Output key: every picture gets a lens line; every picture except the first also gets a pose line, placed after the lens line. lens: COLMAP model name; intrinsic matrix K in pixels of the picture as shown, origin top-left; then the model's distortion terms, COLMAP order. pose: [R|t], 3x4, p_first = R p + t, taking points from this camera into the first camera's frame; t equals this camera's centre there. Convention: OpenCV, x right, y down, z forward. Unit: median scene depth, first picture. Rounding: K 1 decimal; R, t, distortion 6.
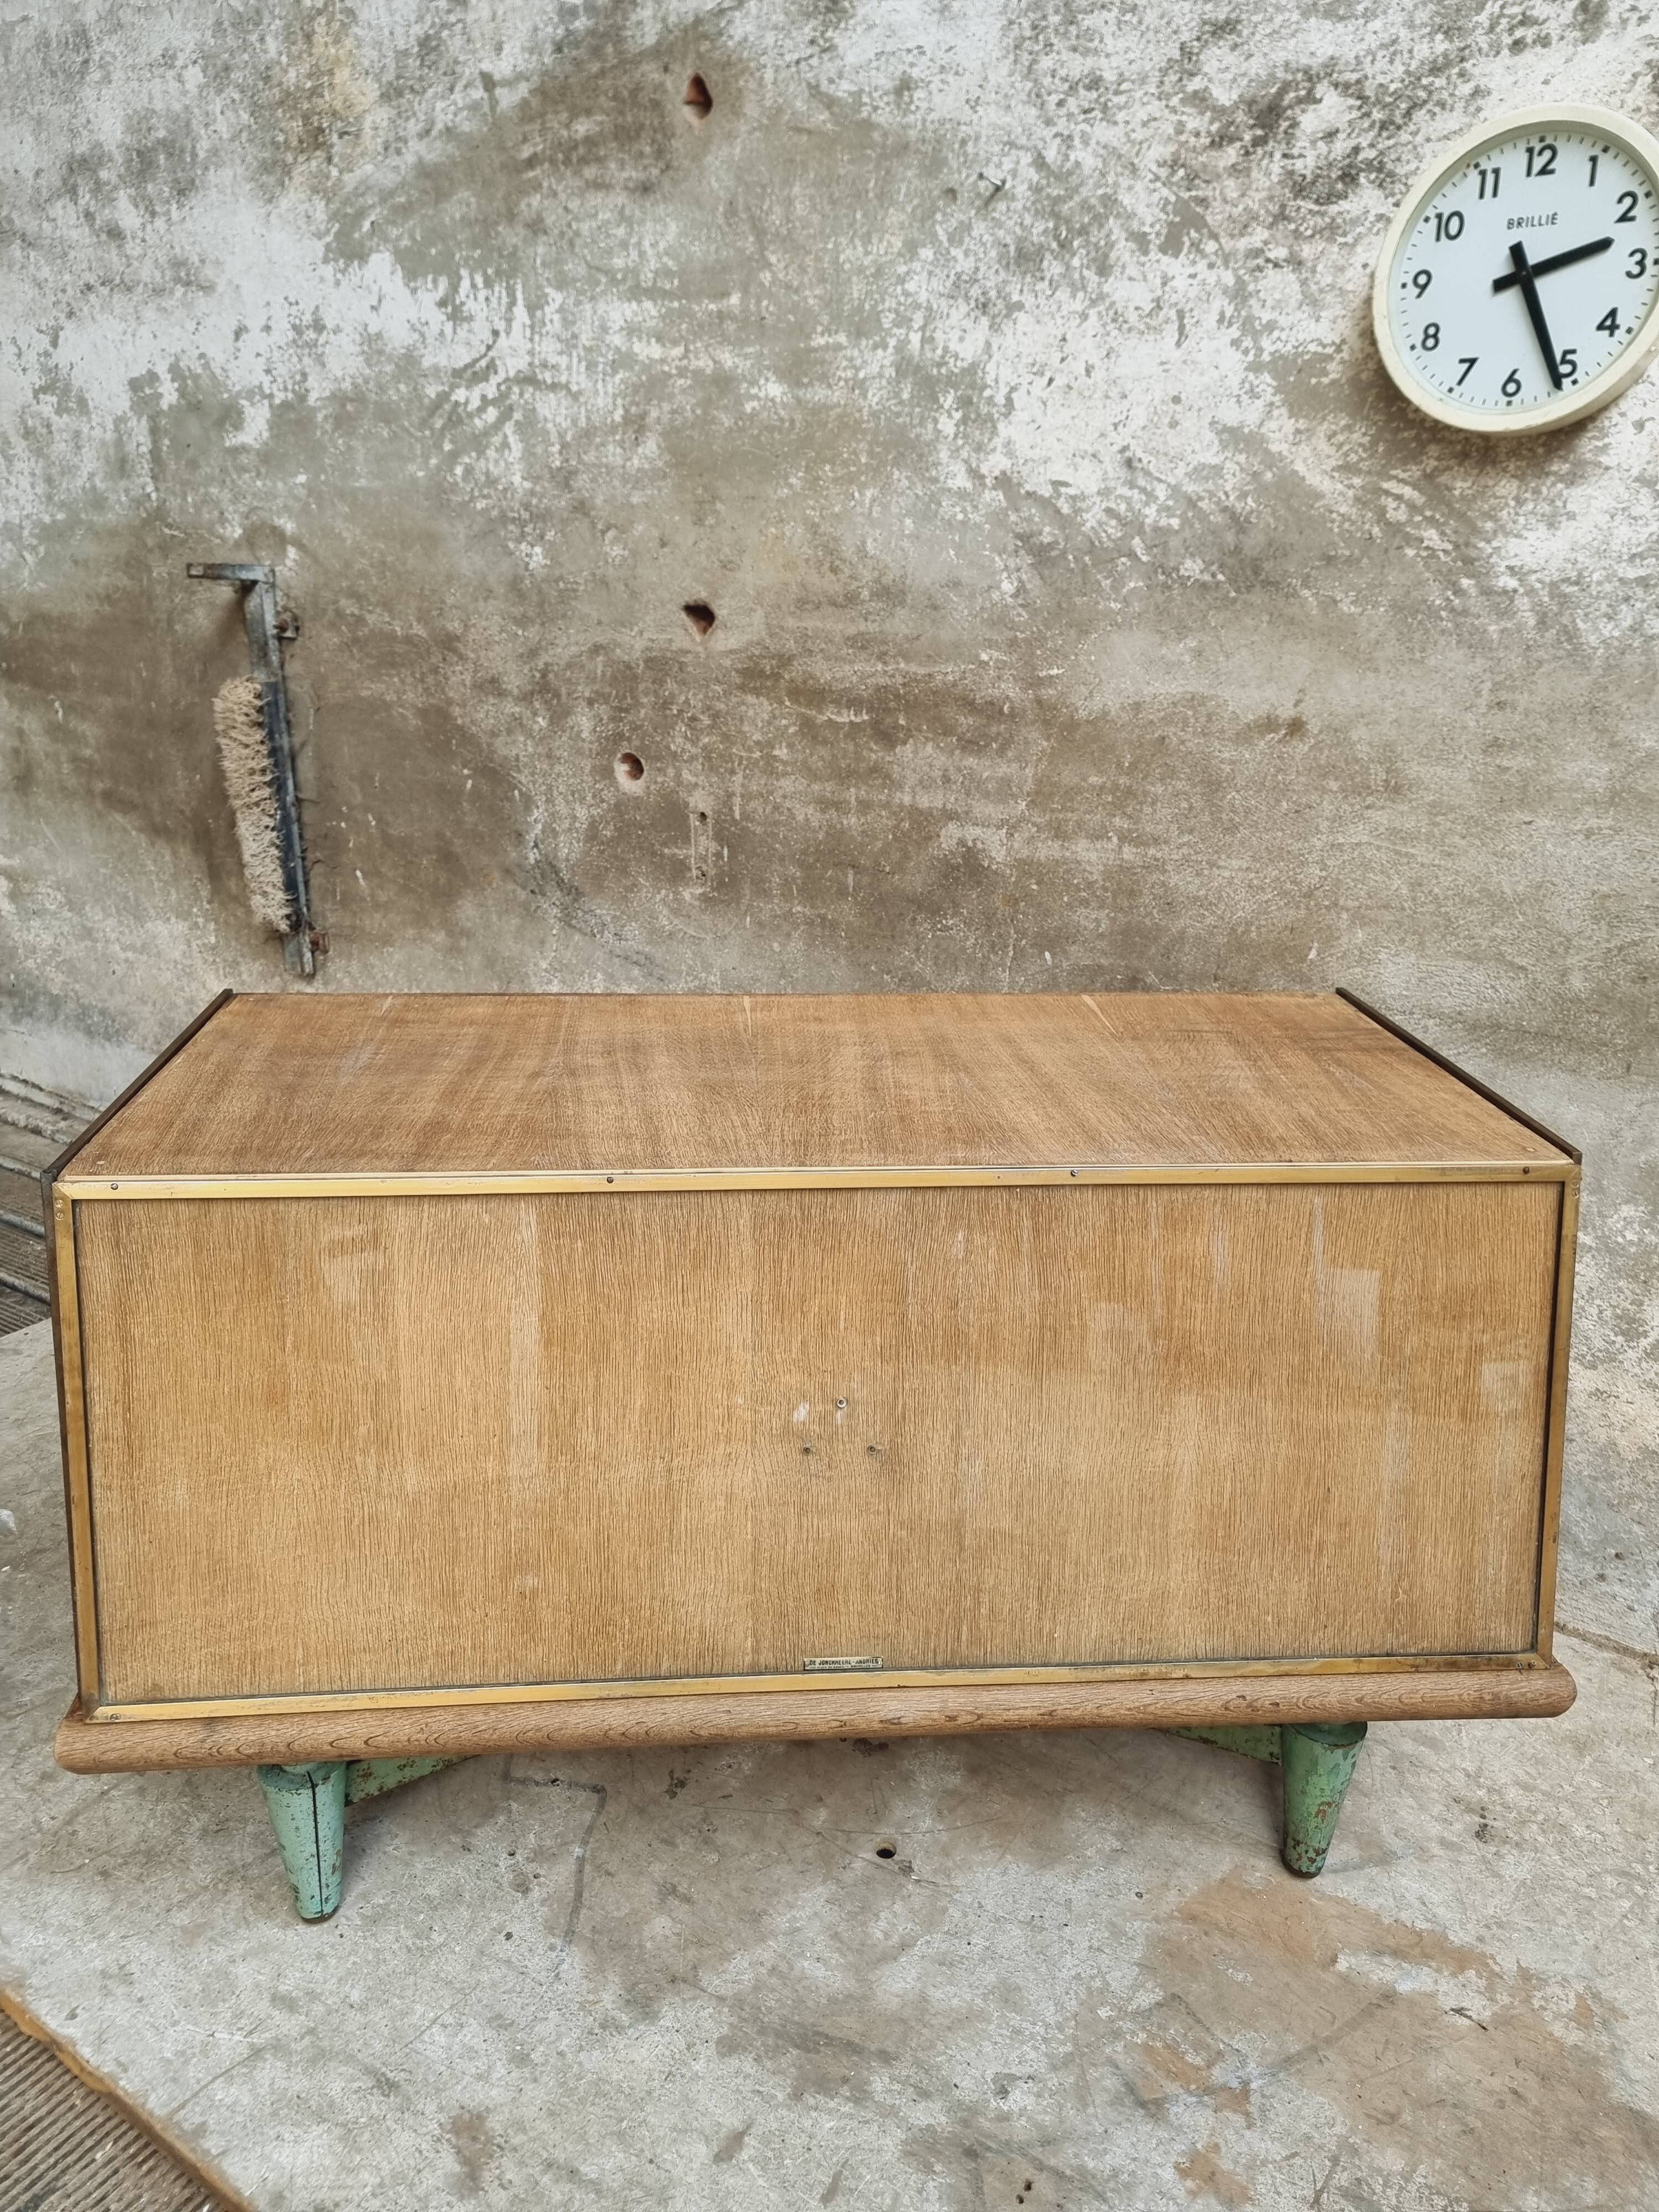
lens RADIAL K [[1547.6, 0, 802.3], [0, 1547.6, 1098.3], [0, 0, 1]] dist [0.069512, -0.066346]
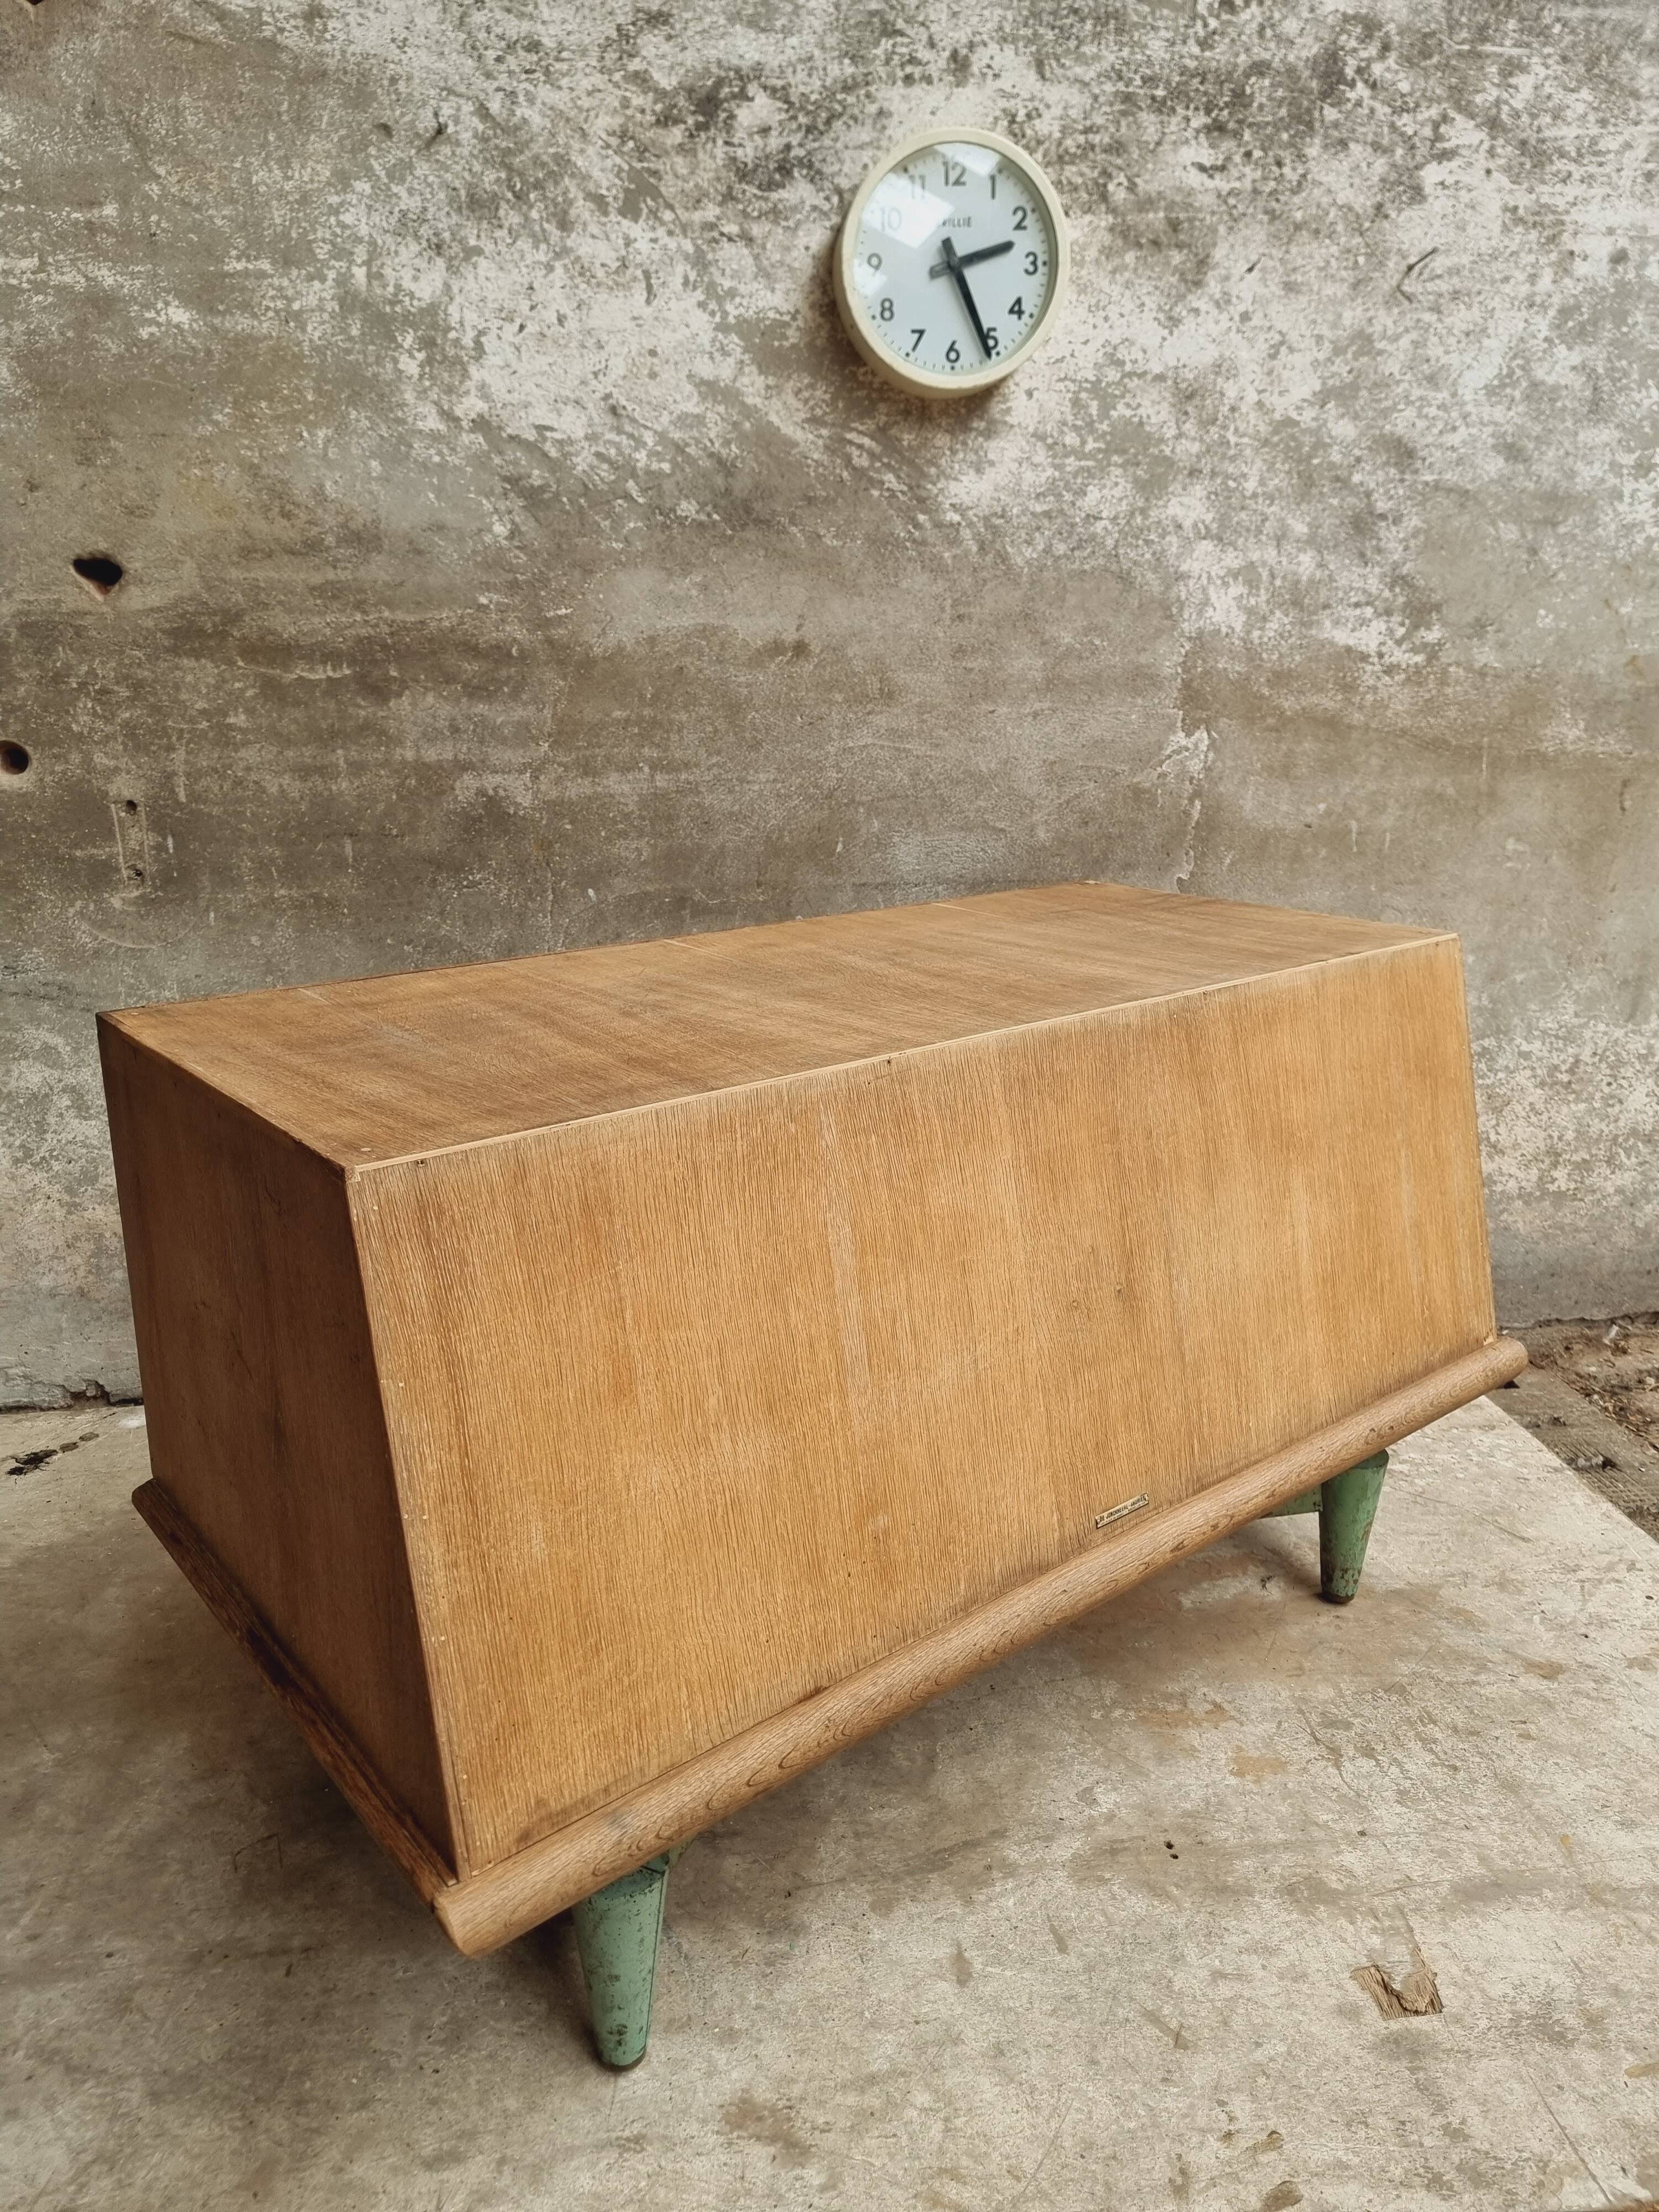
lens RADIAL K [[1550.0, 0, 806.1], [0, 1550.0, 1098.5], [0, 0, 1]] dist [0.058258, -0.053617]
pose [[0.755656, -0.201119, 0.623327, -0.435079], [0.236138, 0.971341, 0.027138, 0.050014], [-0.610920, 0.126684, 0.781491, 0.140579]]
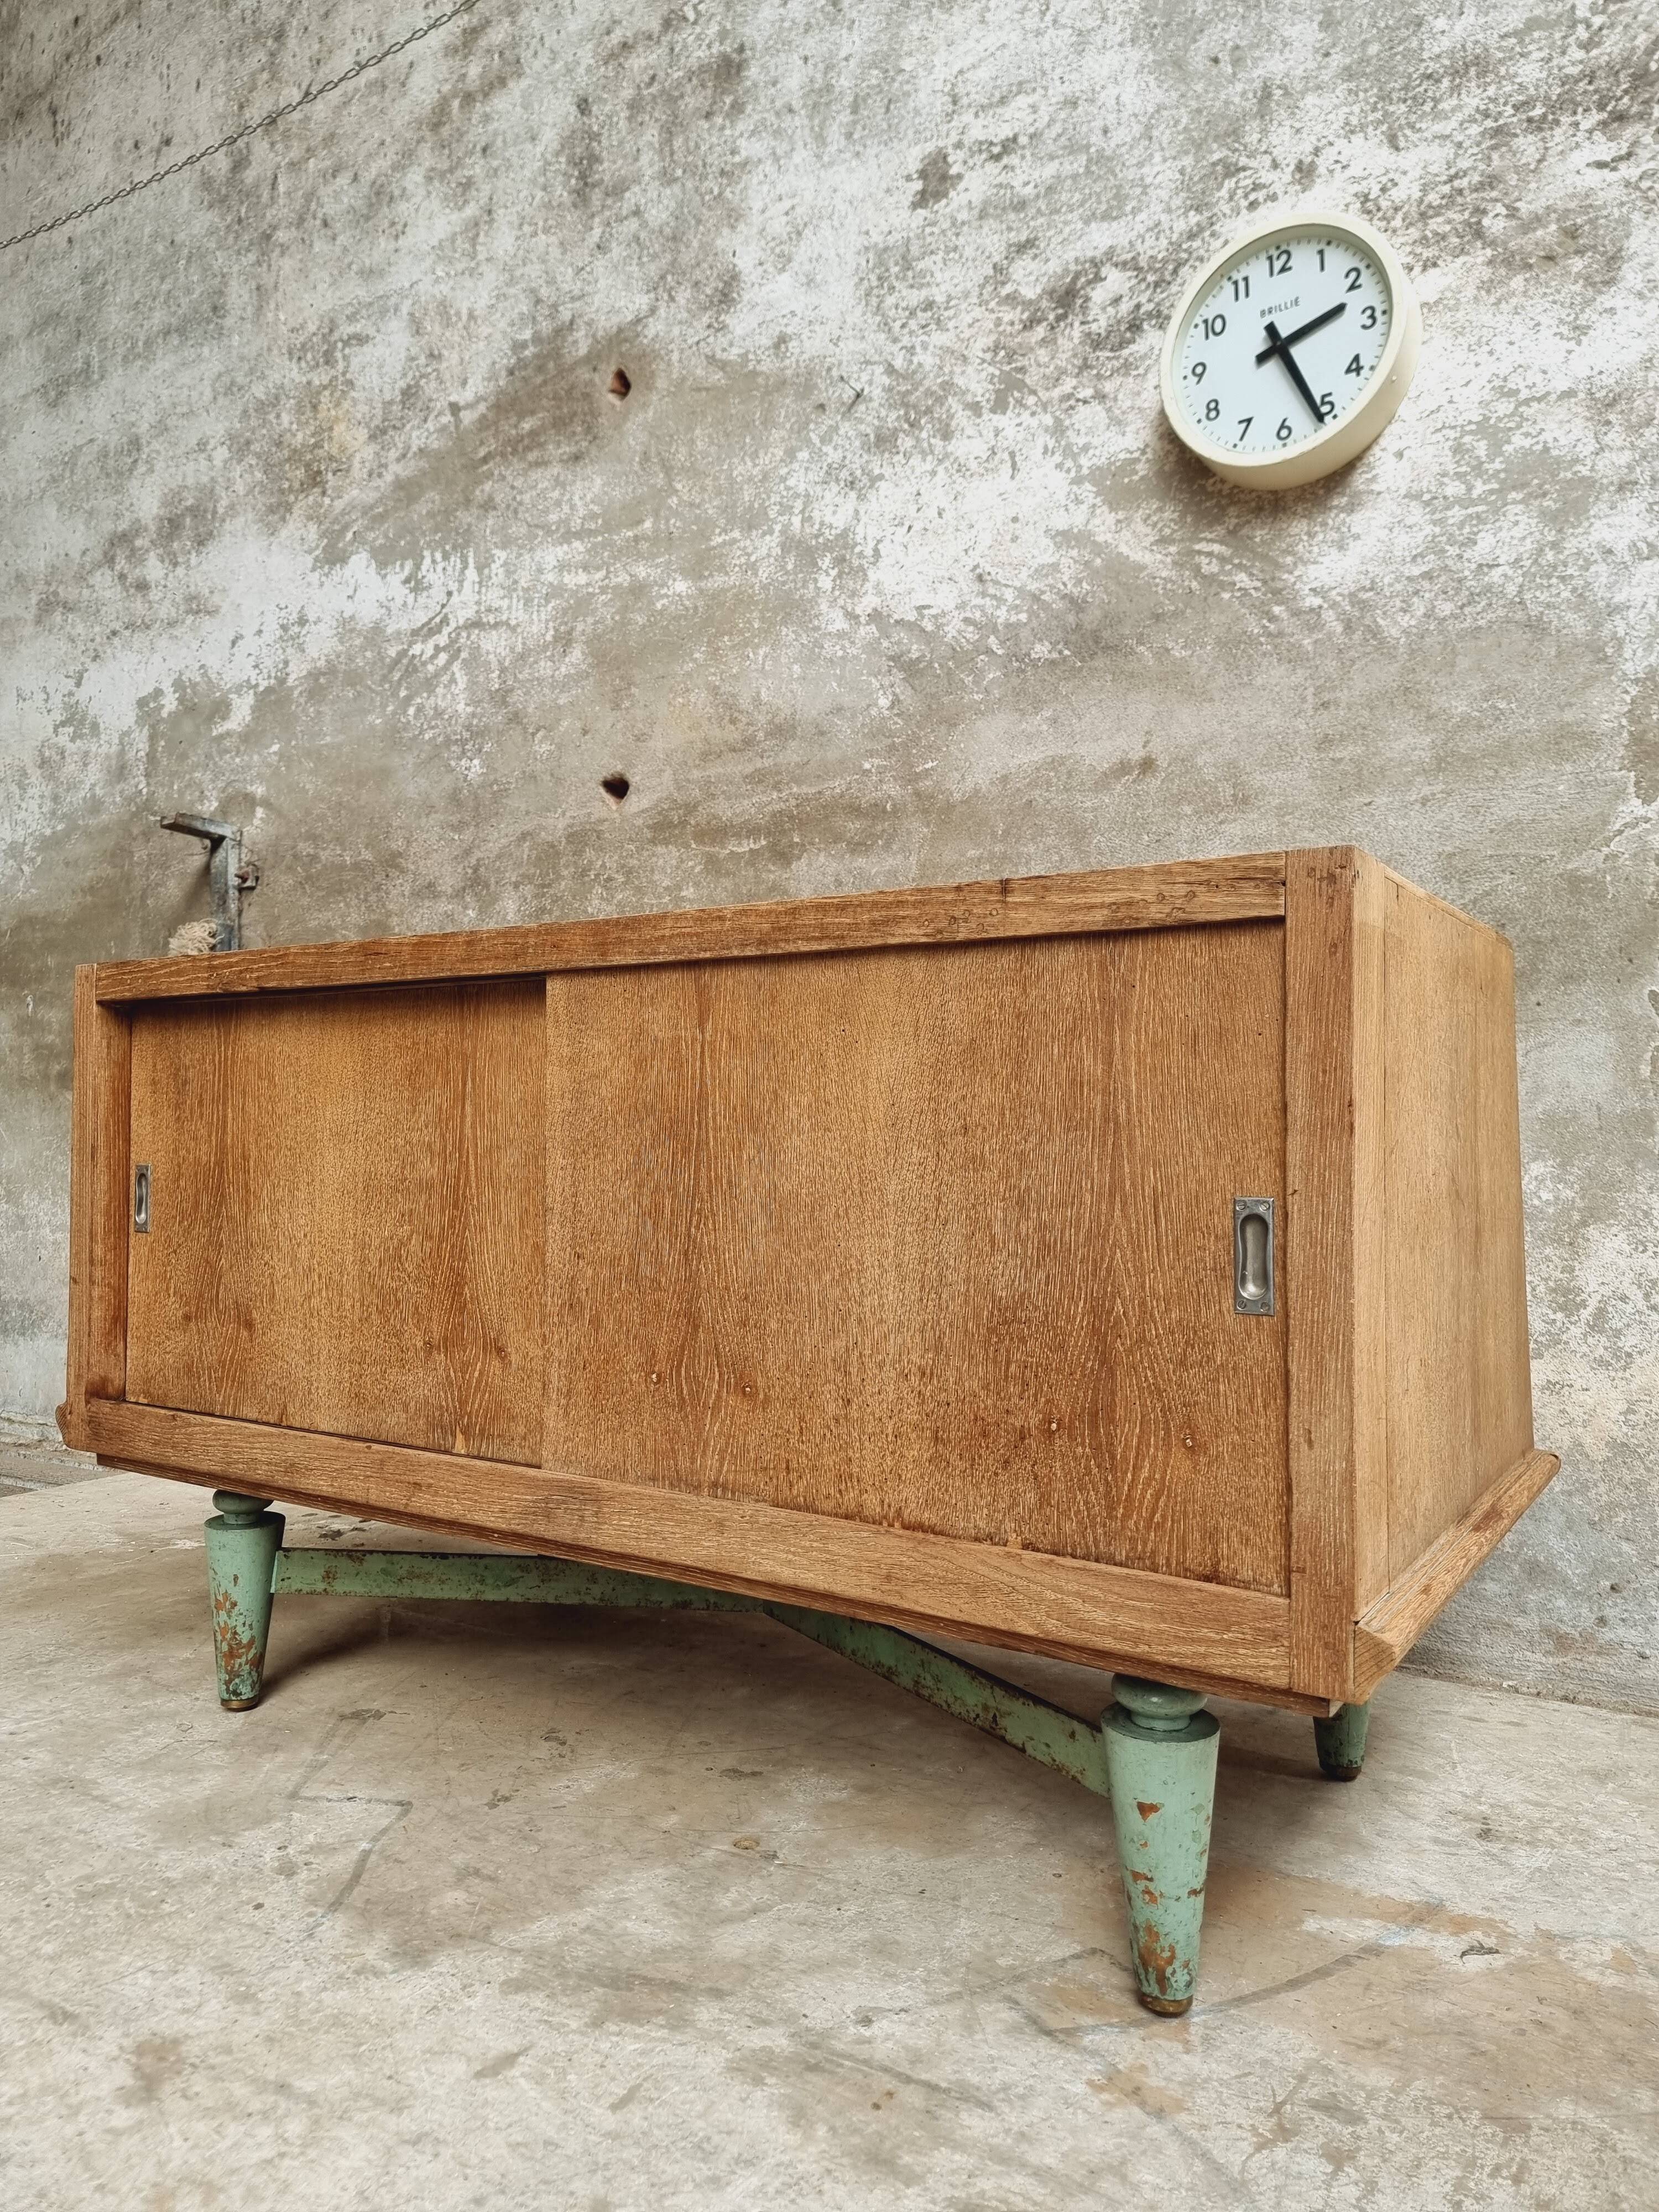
lens RADIAL K [[1549.4, 0, 794.8], [0, 1549.4, 1100.8], [0, 0, 1]] dist [0.067999, -0.066337]
pose [[0.999926, -0.011675, -0.003360, 0.071076], [0.009564, 0.927034, -0.374856, 0.356114], [0.007491, 0.374796, 0.927077, 0.087687]]
